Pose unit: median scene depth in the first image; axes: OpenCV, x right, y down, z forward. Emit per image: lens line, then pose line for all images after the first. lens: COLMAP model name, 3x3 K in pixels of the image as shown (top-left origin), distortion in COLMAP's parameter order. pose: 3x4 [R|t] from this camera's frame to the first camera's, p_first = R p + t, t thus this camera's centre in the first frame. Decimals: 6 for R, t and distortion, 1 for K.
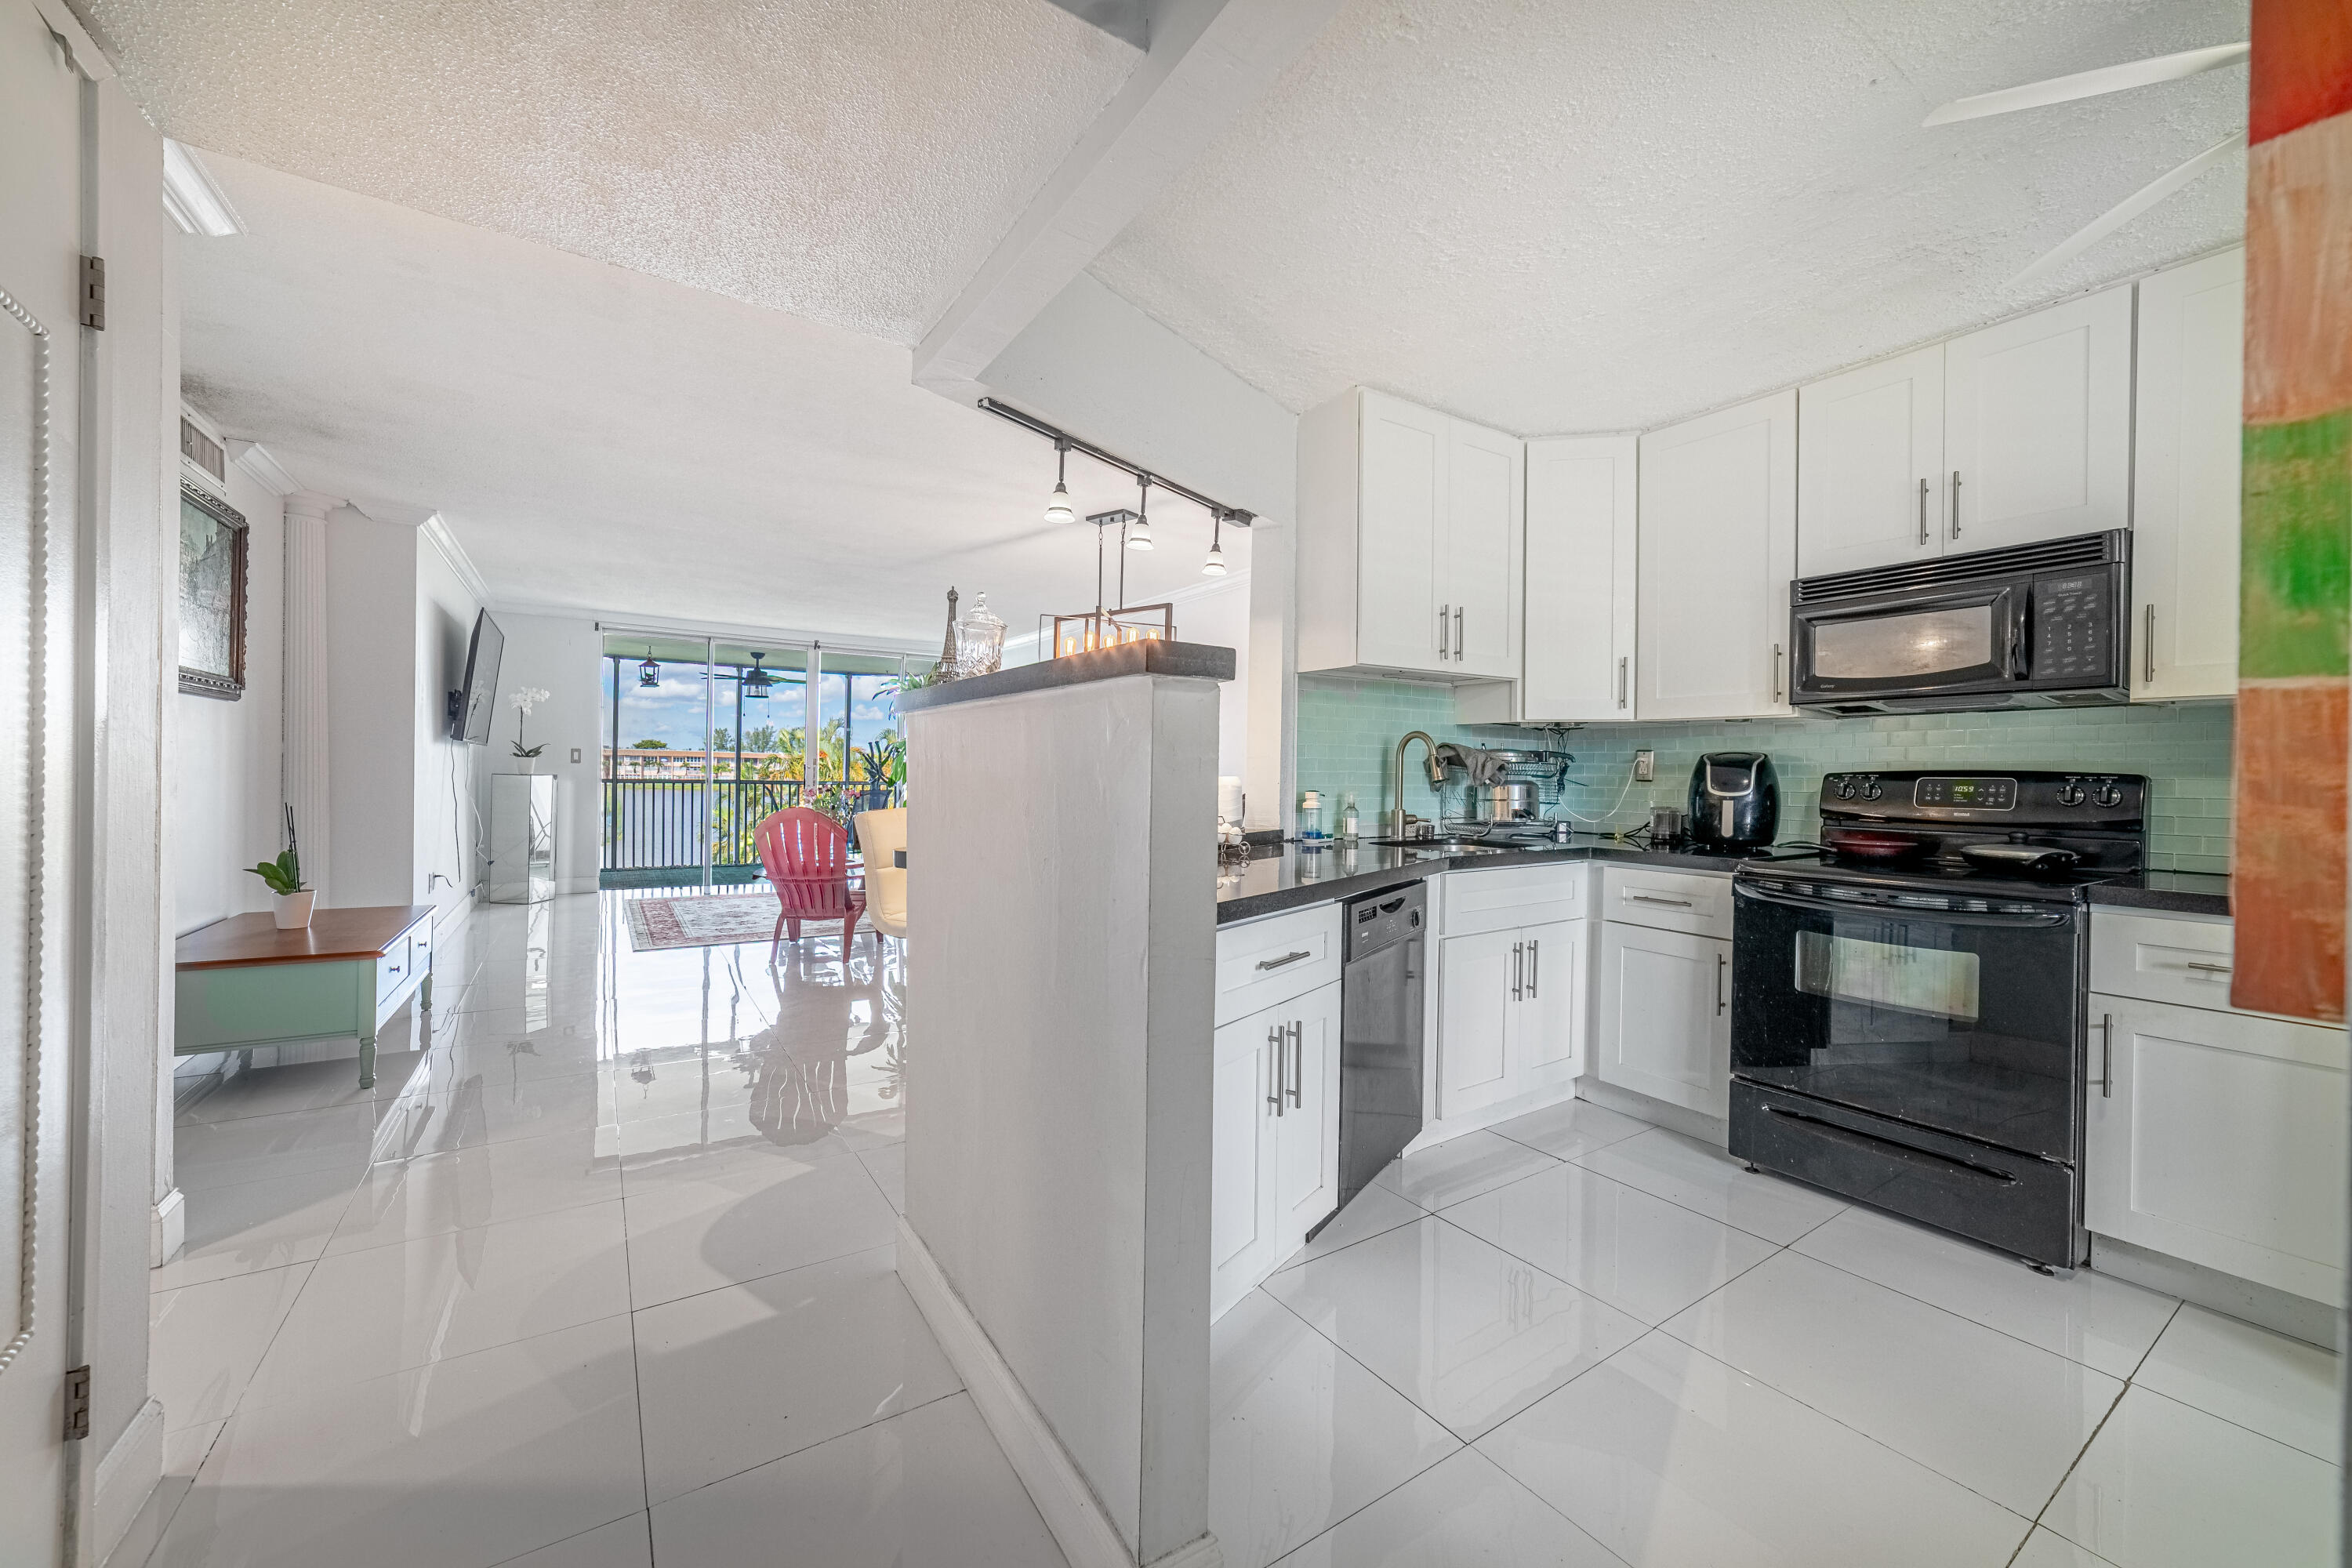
lens RADIAL K [[931.4, 0, 1176.0], [0, 931.4, 784.0], [0, 0, 1]] dist [0.000270, 0.000061]
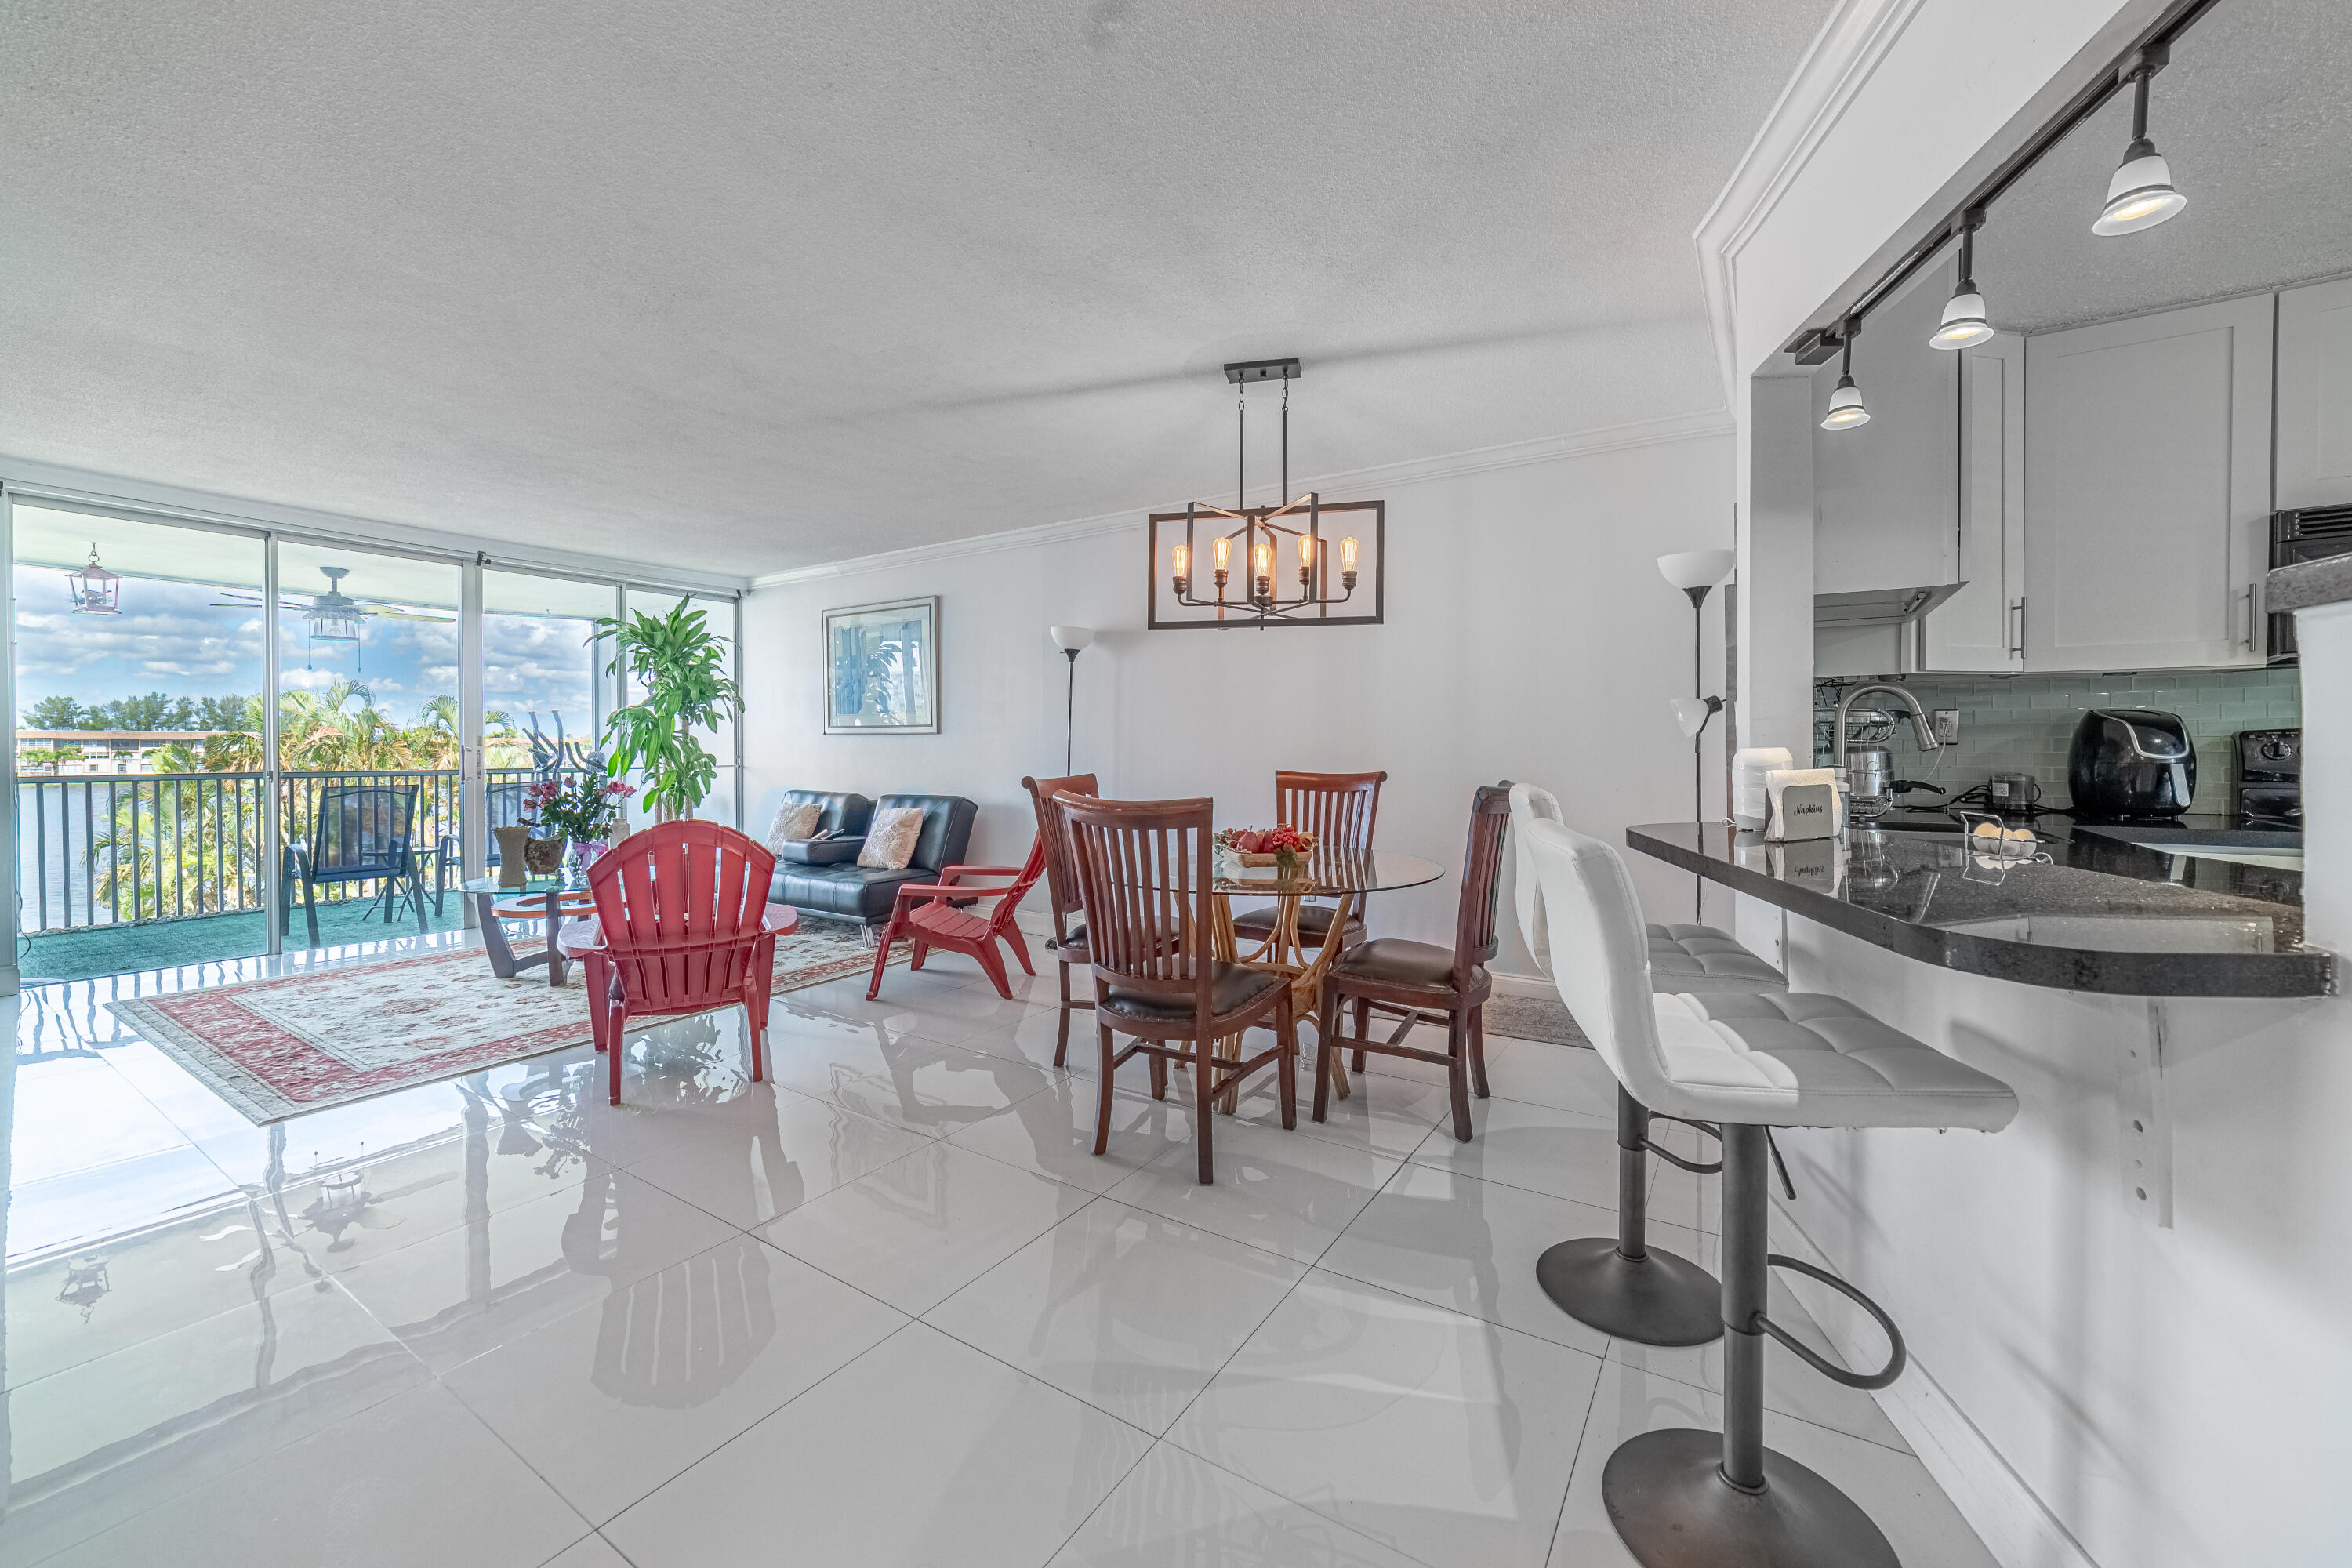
lens RADIAL K [[910.2, 0, 1172.5], [0, 910.2, 769.4], [0, 0, 1]] dist [0.003872, 0.000500]
pose [[0.901334, -0.030879, 0.432022, -0.425136], [0.023987, 0.999483, 0.021394, -0.011550], [-0.432460, -0.008920, 0.901609, 0.428018]]
